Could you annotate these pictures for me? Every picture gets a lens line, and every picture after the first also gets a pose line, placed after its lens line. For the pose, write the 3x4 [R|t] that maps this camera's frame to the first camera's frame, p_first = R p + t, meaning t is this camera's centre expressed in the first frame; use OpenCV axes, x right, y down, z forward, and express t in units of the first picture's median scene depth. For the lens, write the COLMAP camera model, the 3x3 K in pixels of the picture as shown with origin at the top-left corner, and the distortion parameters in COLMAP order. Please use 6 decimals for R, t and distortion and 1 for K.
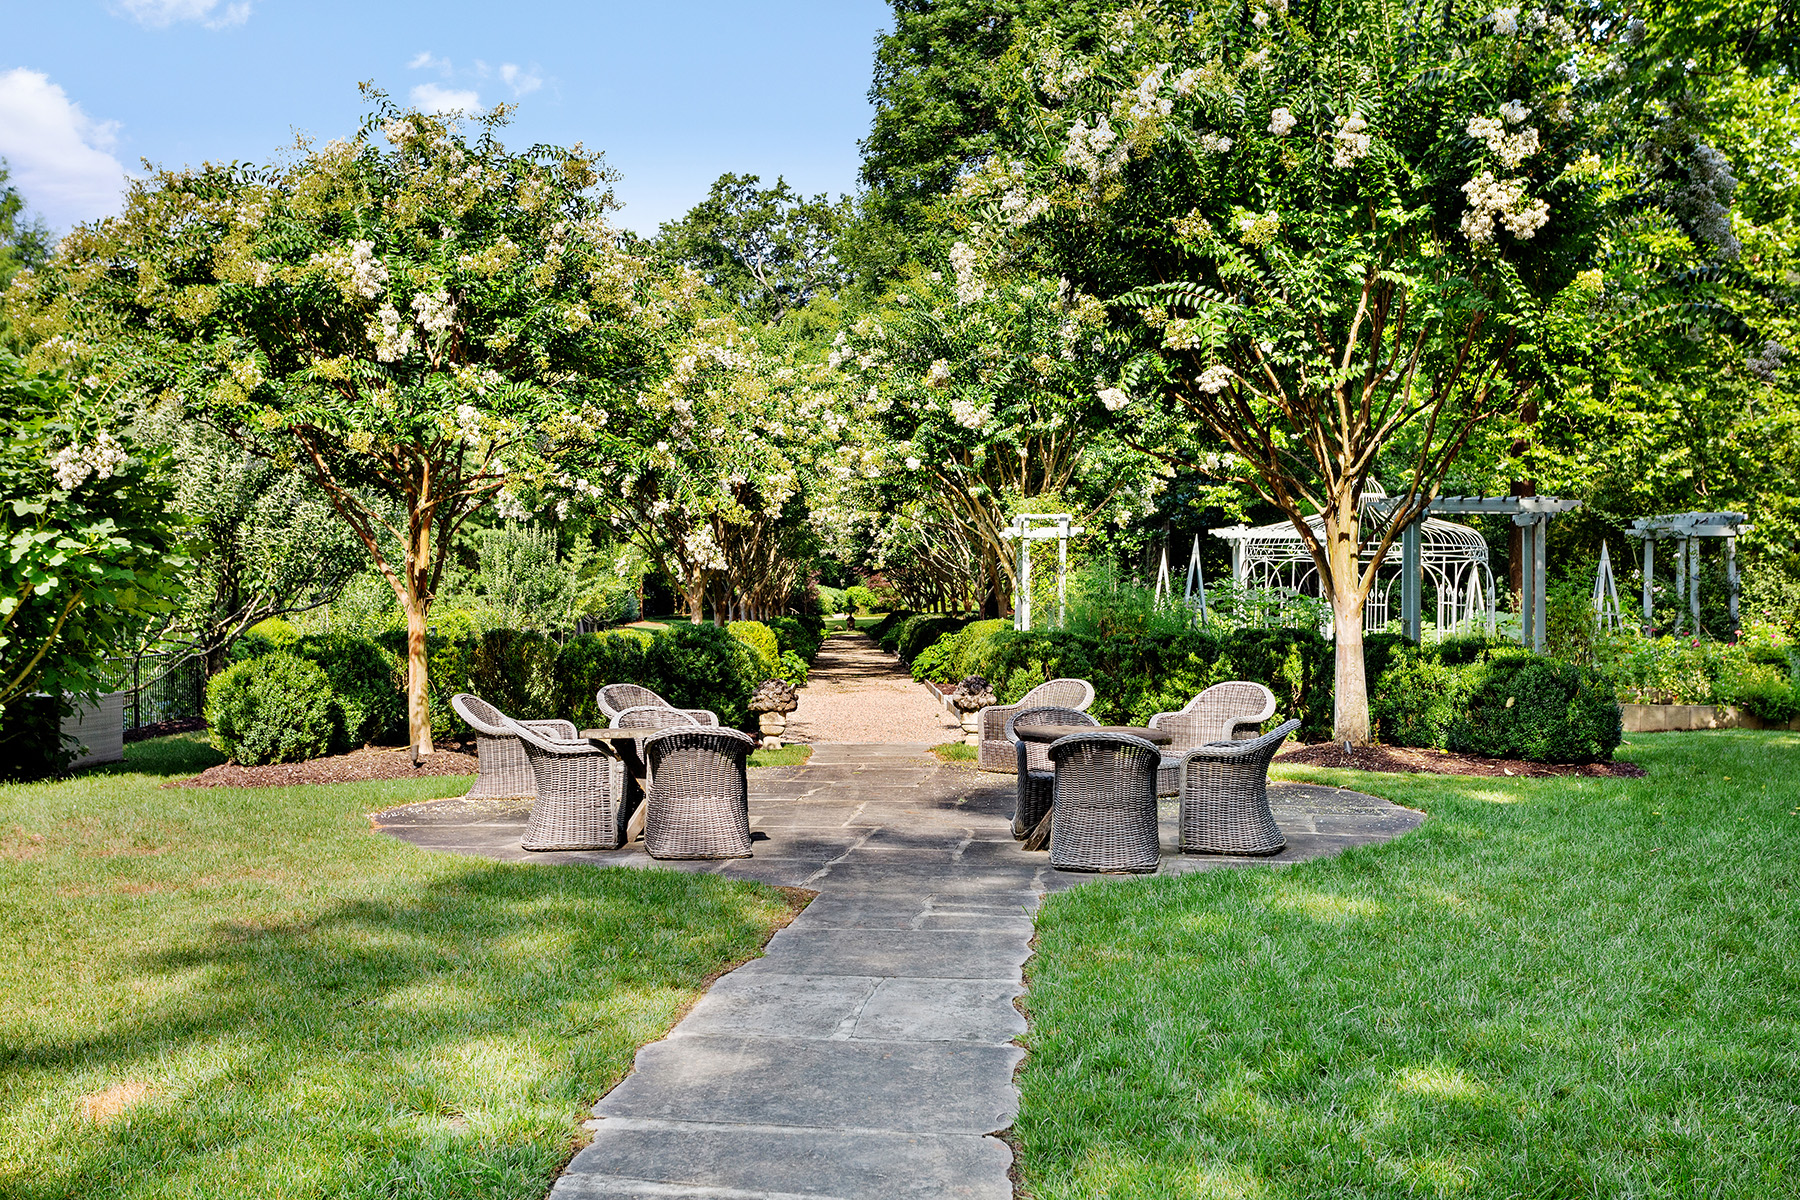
lens RADIAL K [[1827.5, 0, 911.1], [0, 1827.5, 599.8], [0, 0, 1]] dist [-0.000280, 0.000000]
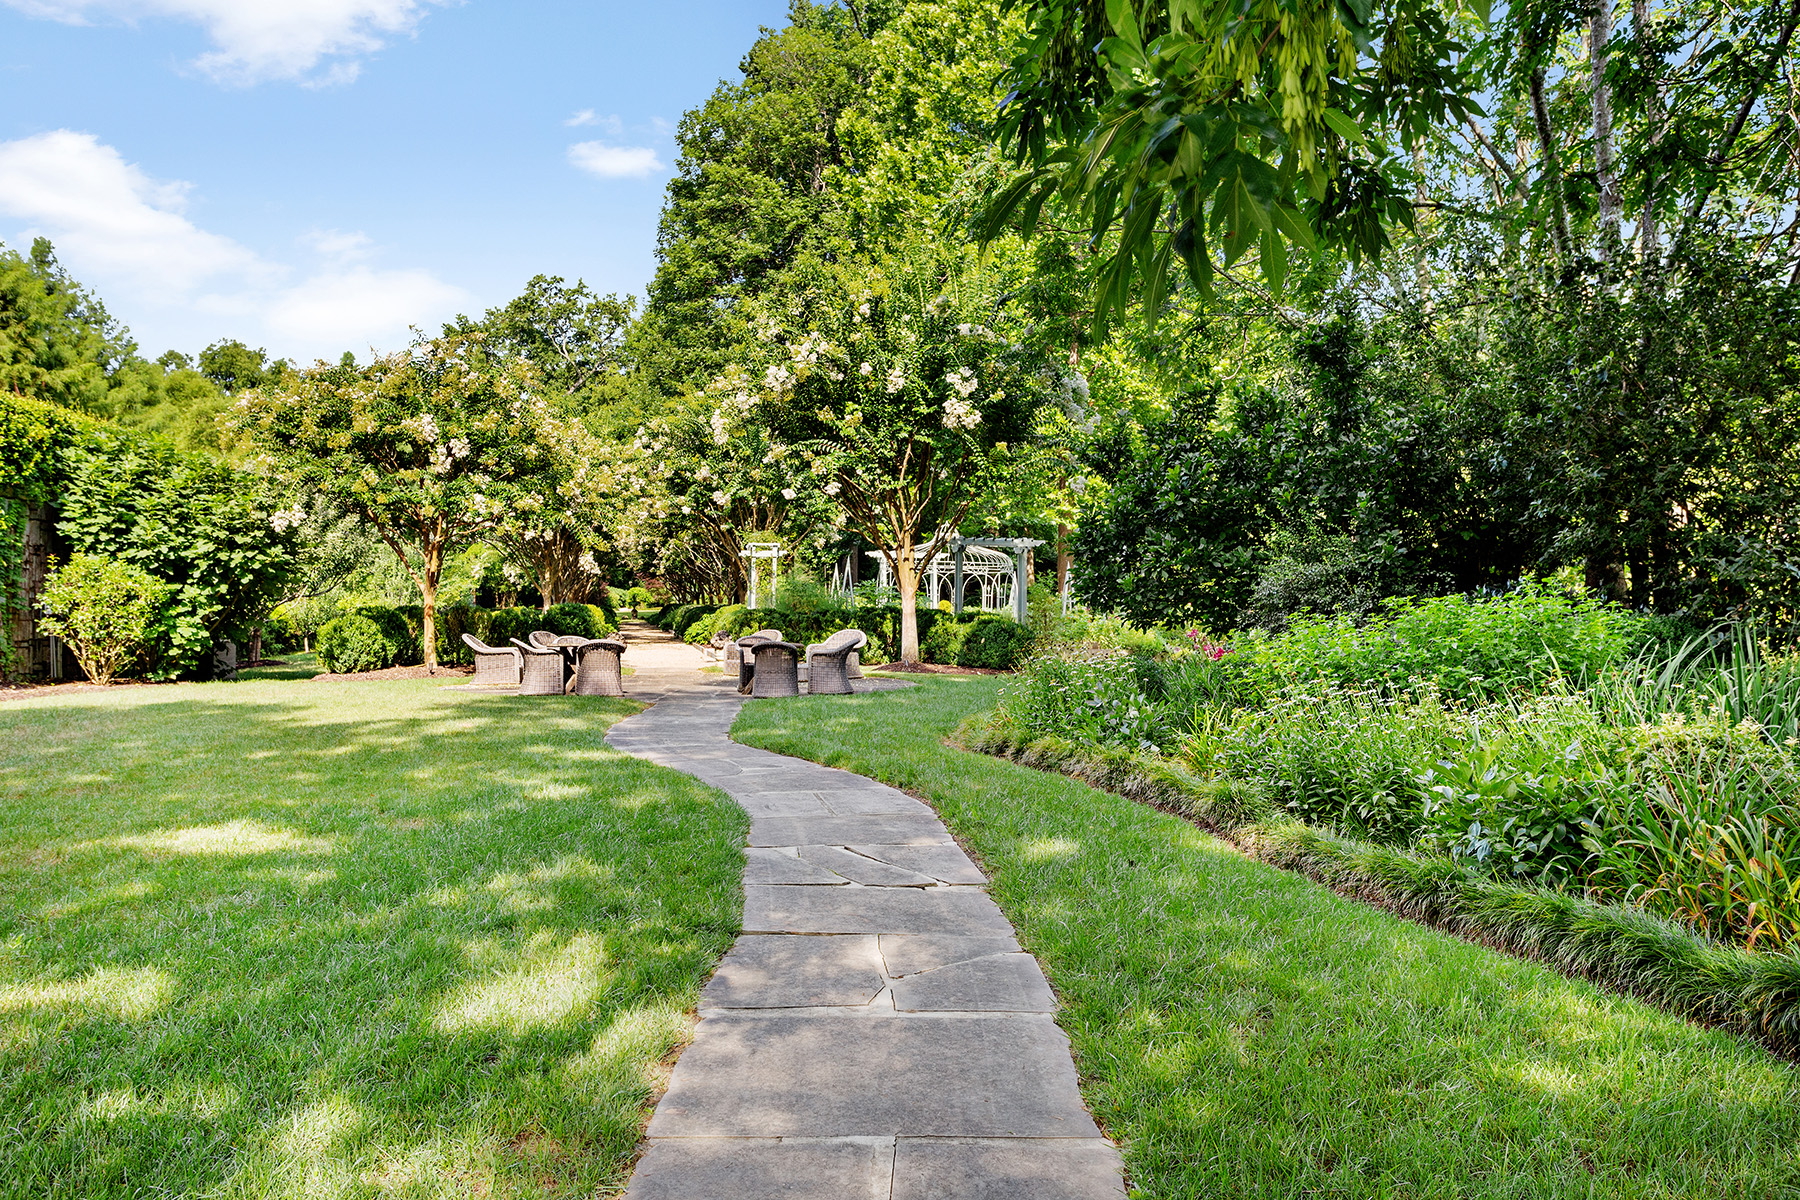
lens RADIAL K [[1451.9, 0, 915.0], [0, 1451.9, 598.4], [0, 0, 1]] dist [-0.013378, -0.001126]
pose [[0.986623, 0.005330, 0.162934, -0.015179], [-0.005111, 0.999985, -0.001763, 0.010988], [-0.162941, 0.000907, 0.986635, -0.572847]]
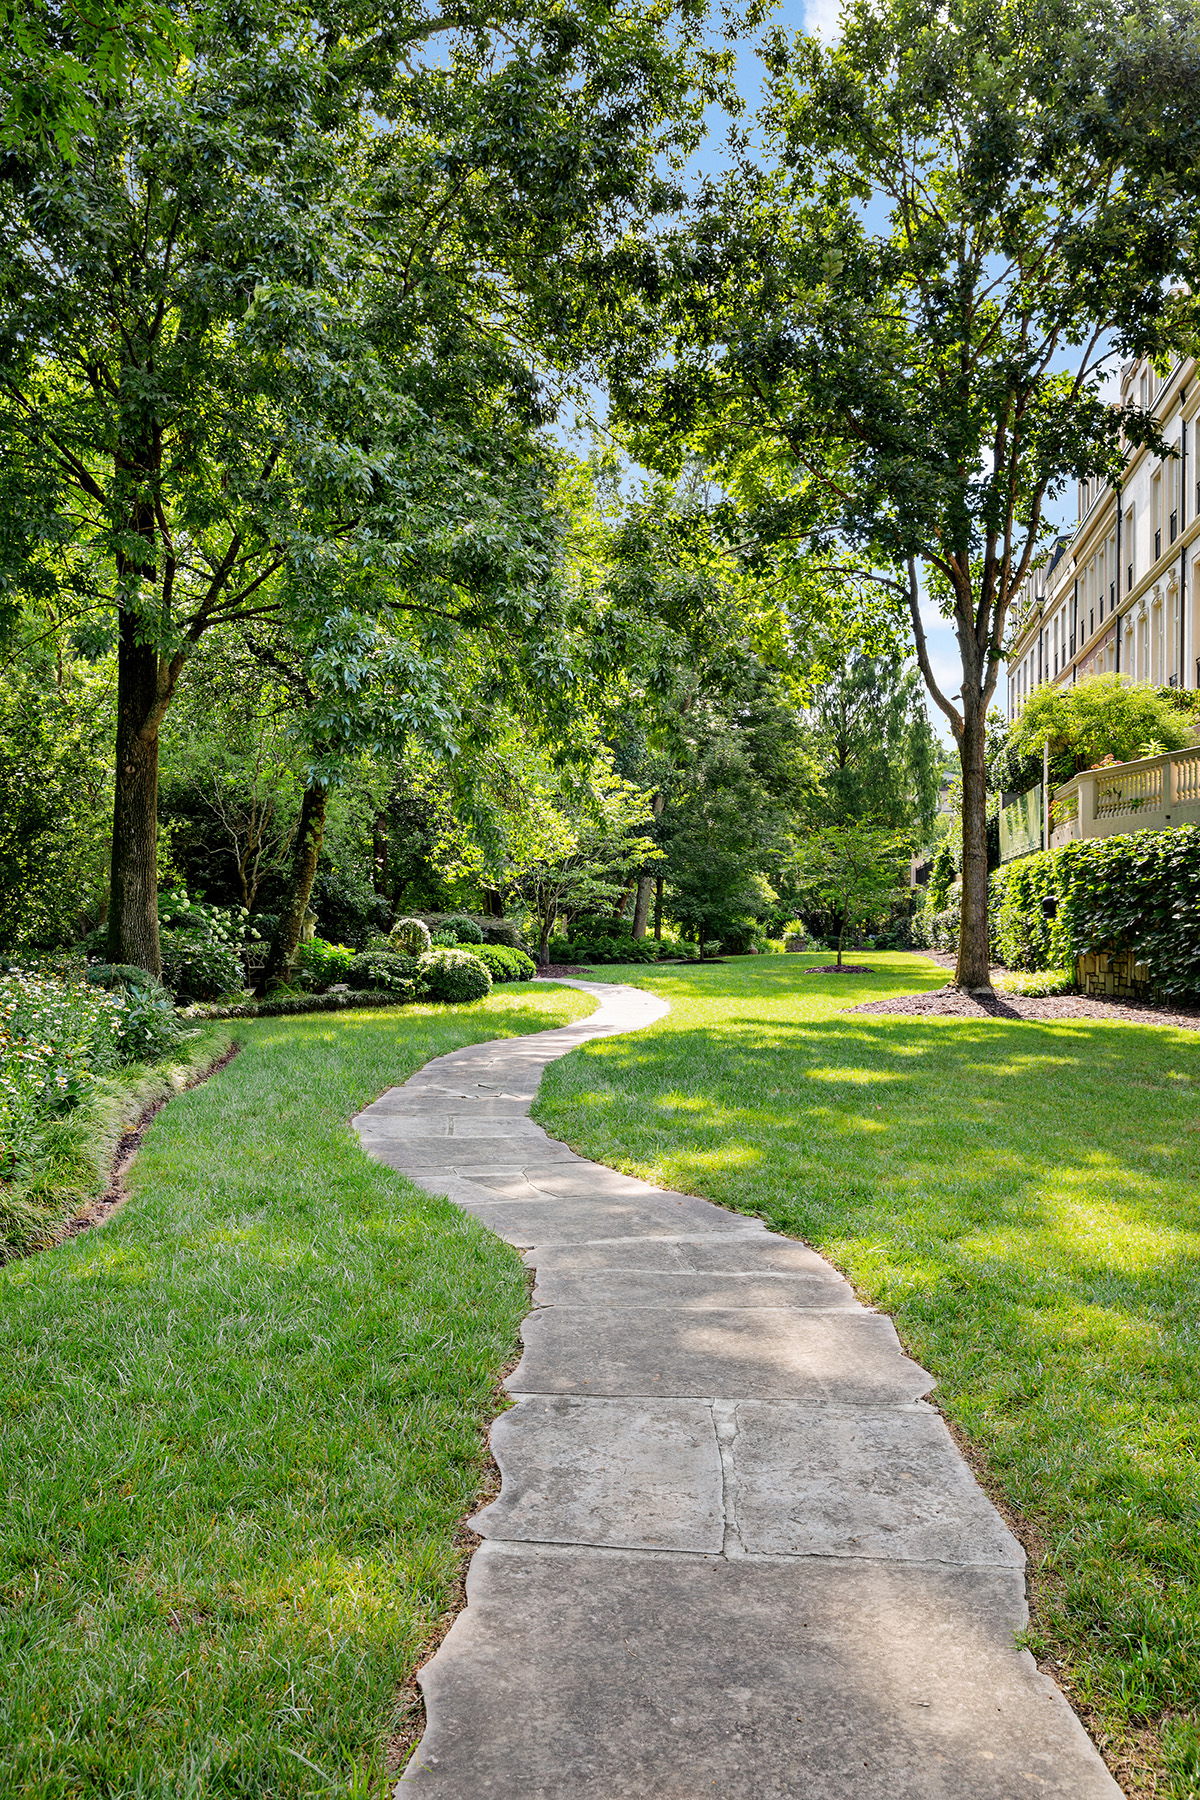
lens RADIAL K [[1555.0, 0, 606.3], [0, 1555.0, 901.1], [0, 0, 1]] dist [-0.021329, -0.002181]
pose [[-0.998035, -0.004702, -0.062475, 0.028058], [-0.004156, 0.999952, -0.008856, 0.008986], [0.062514, -0.008579, -0.998007, 0.813788]]
